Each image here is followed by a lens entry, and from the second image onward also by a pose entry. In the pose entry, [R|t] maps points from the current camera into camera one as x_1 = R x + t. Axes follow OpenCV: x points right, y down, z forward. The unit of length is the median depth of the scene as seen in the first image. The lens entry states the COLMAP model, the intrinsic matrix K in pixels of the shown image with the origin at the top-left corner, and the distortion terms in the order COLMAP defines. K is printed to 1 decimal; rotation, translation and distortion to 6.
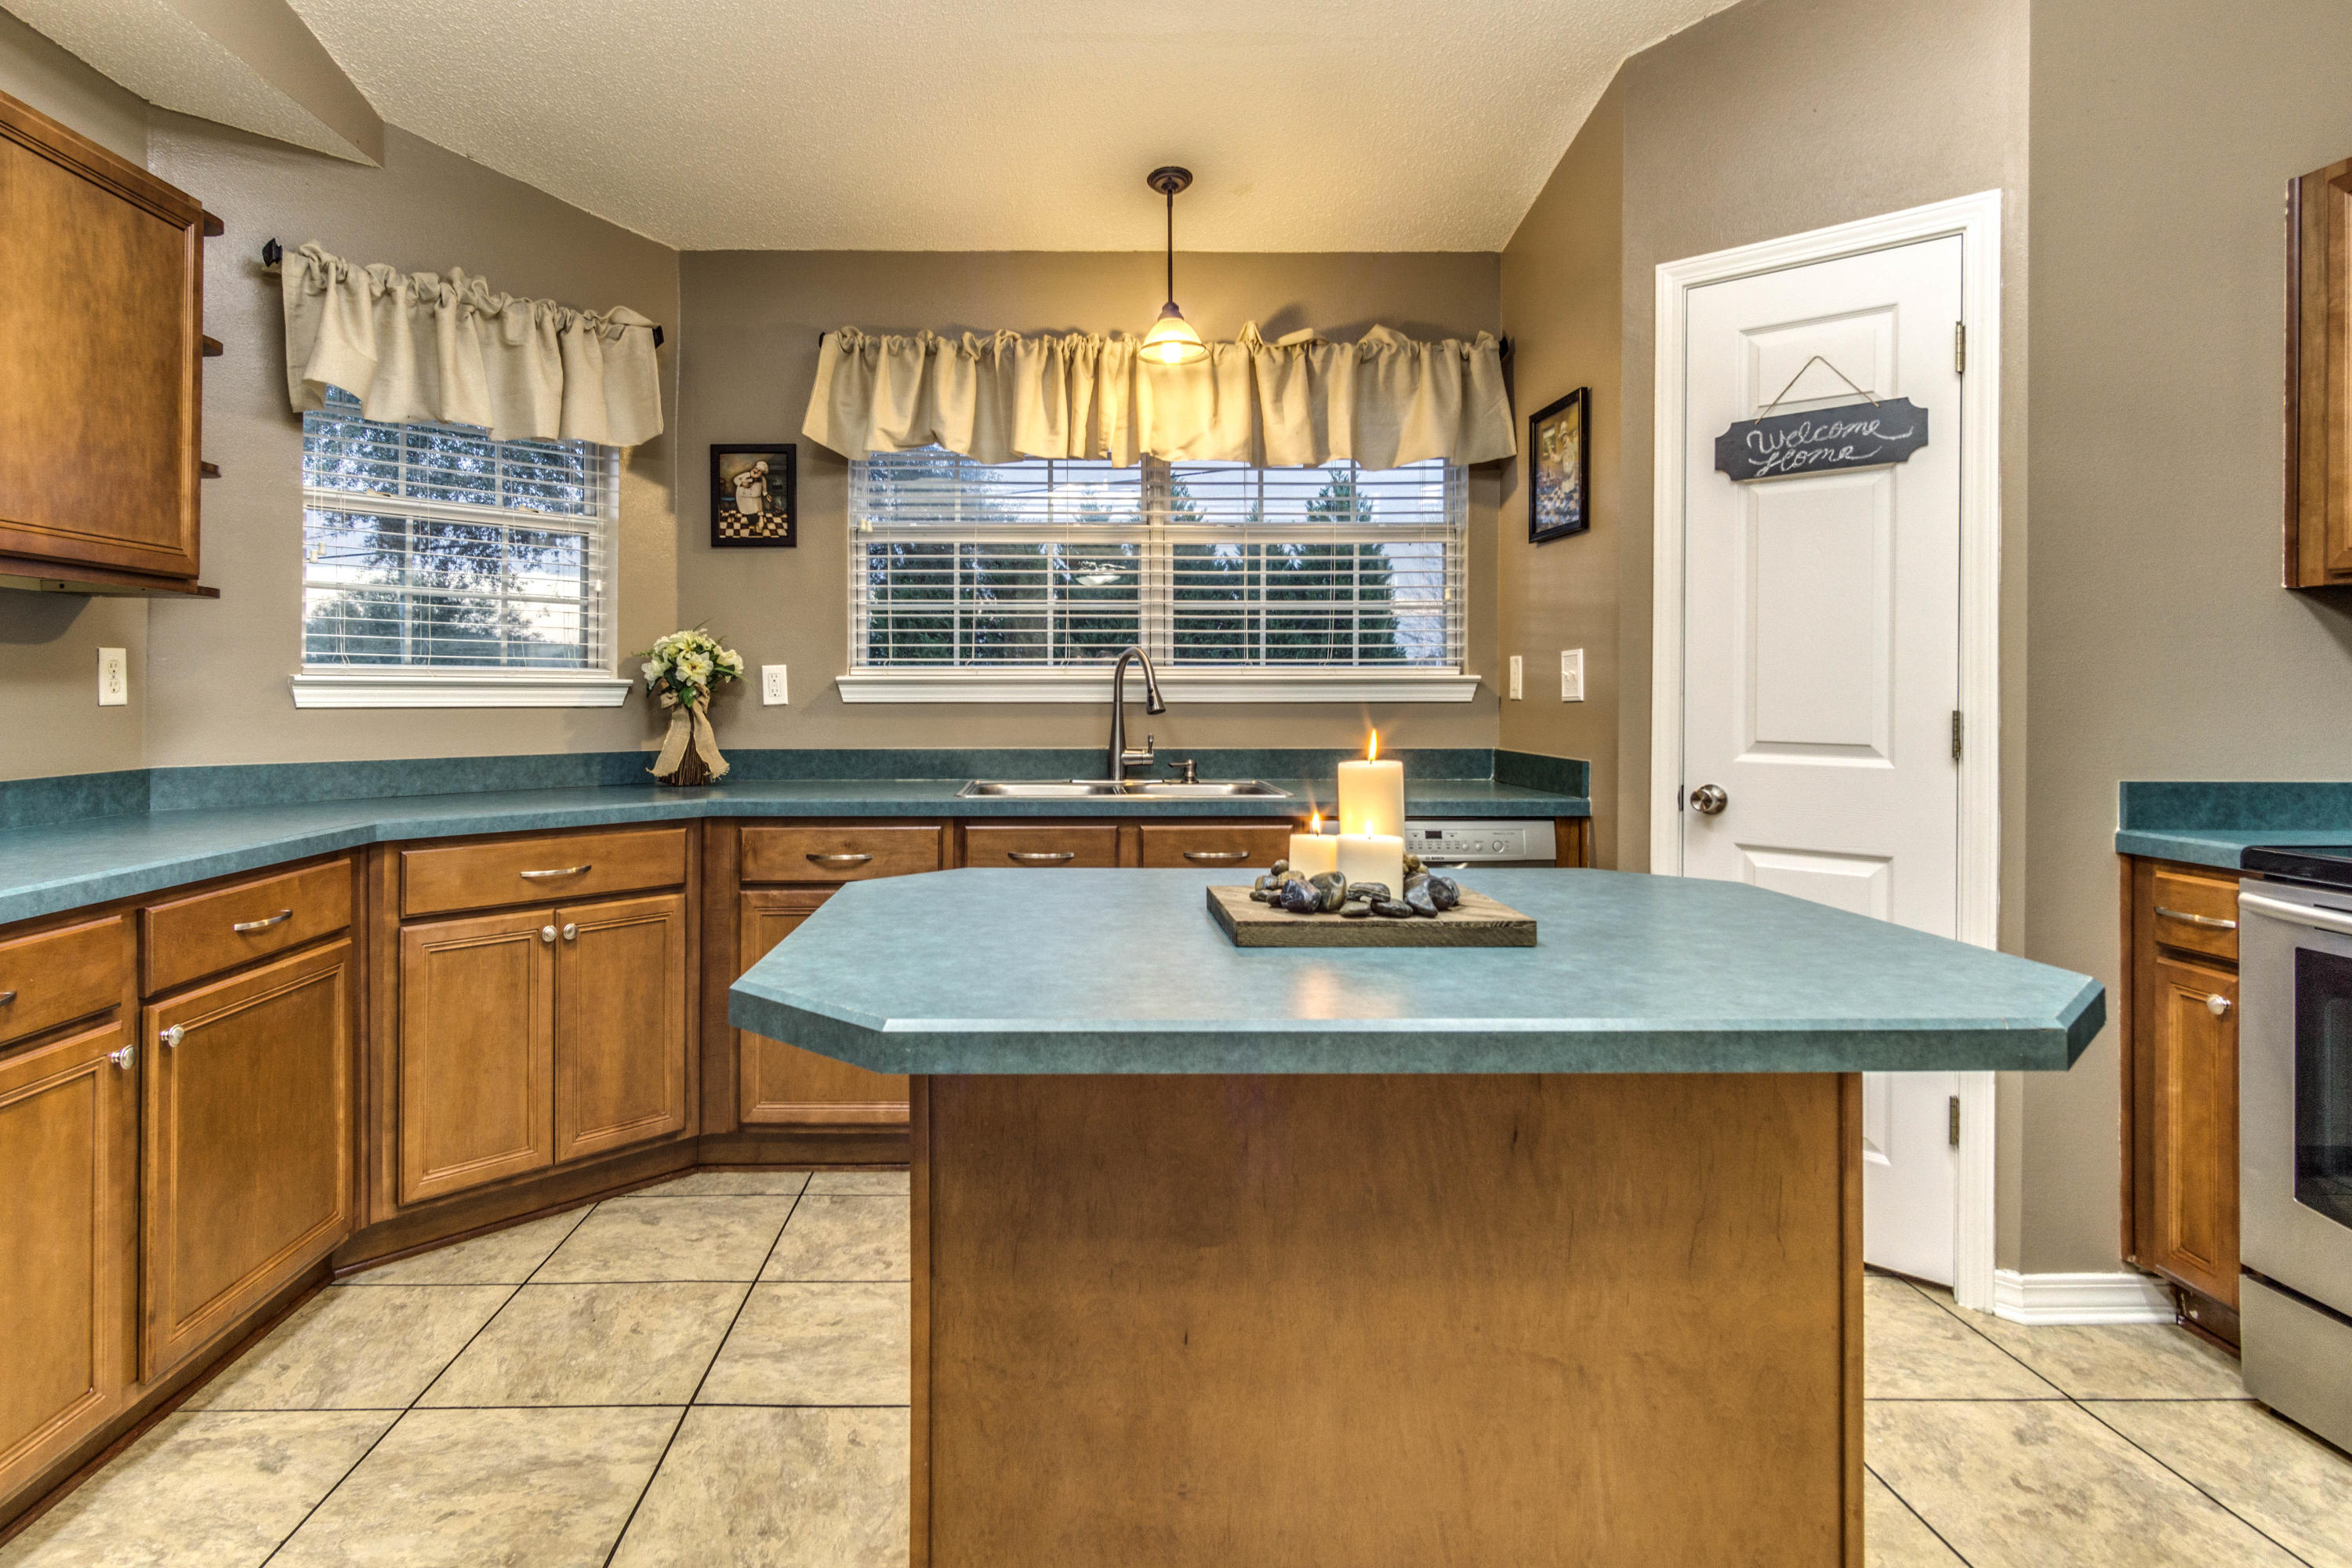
lens RADIAL K [[1313.3, 0, 1086.3], [0, 1313.3, 689.9], [0, 0, 1]] dist [0.002985, 0.002349]
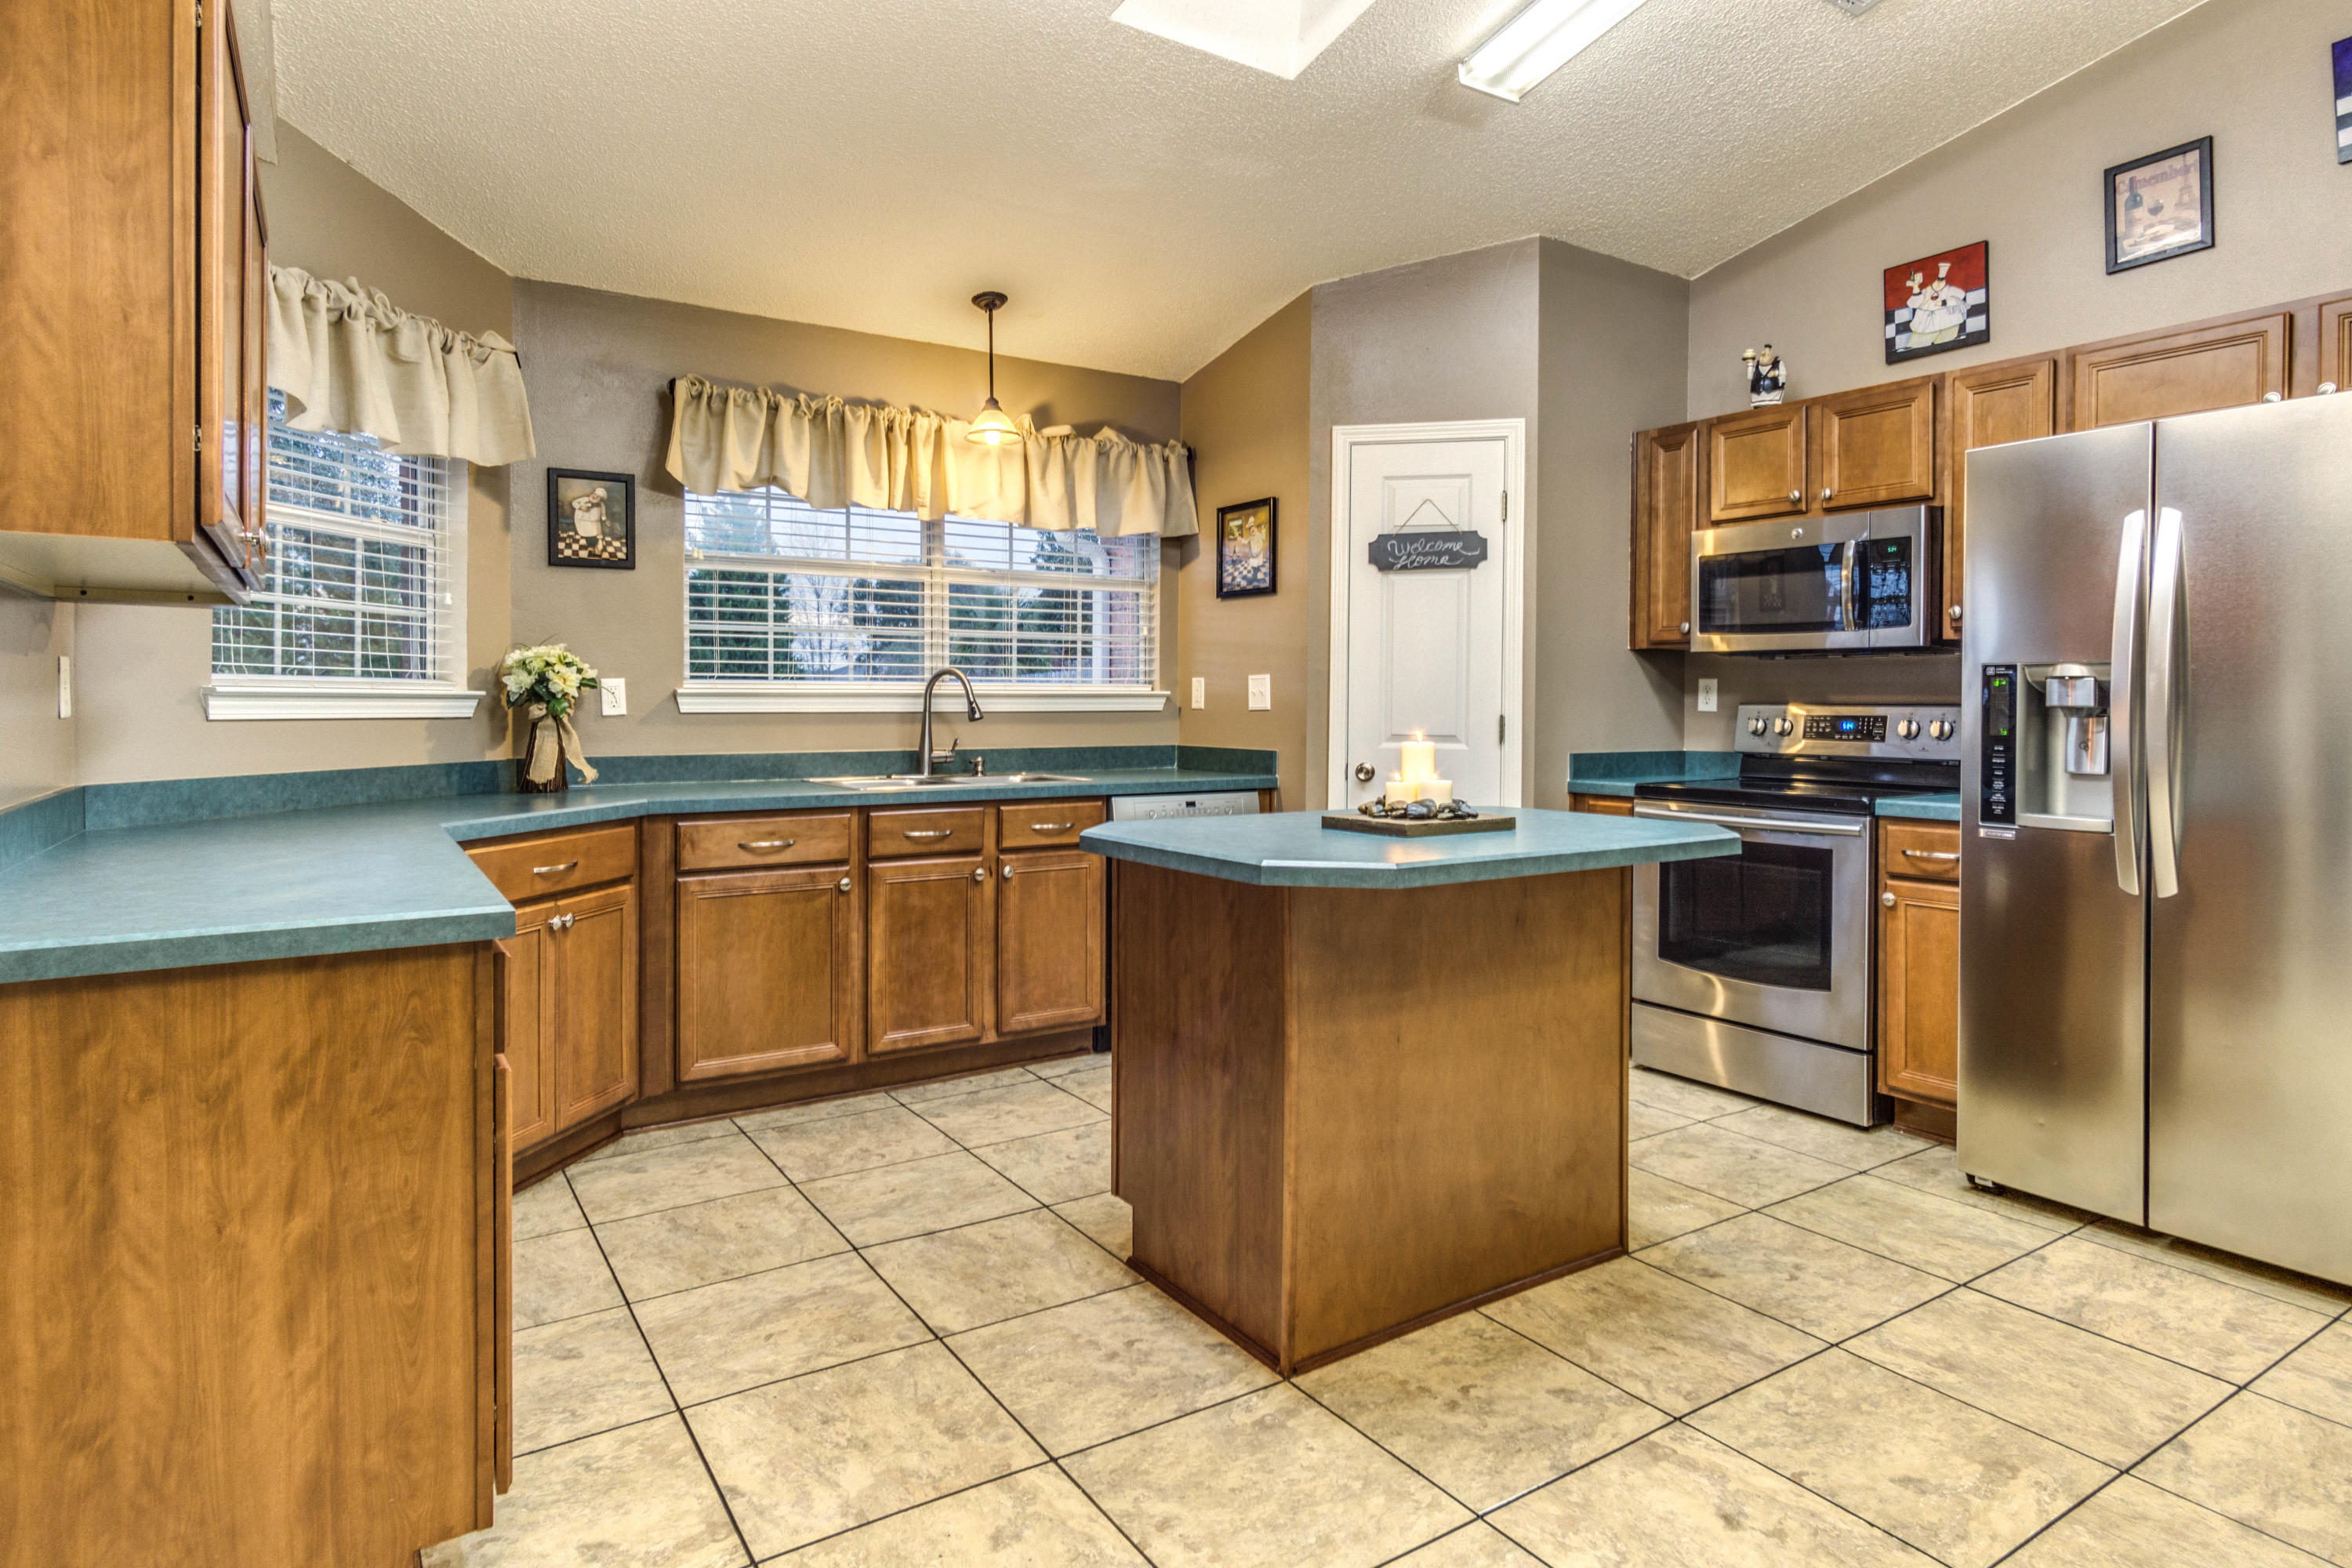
lens RADIAL K [[1286.9, 0, 1183.3], [0, 1286.9, 717.6], [0, 0, 1]] dist [0.001855, 0.000922]
pose [[0.845423, -0.005823, 0.534065, -0.478232], [-0.001596, 0.999909, 0.013430, -0.001876], [-0.534095, -0.012207, 0.845336, -0.168980]]
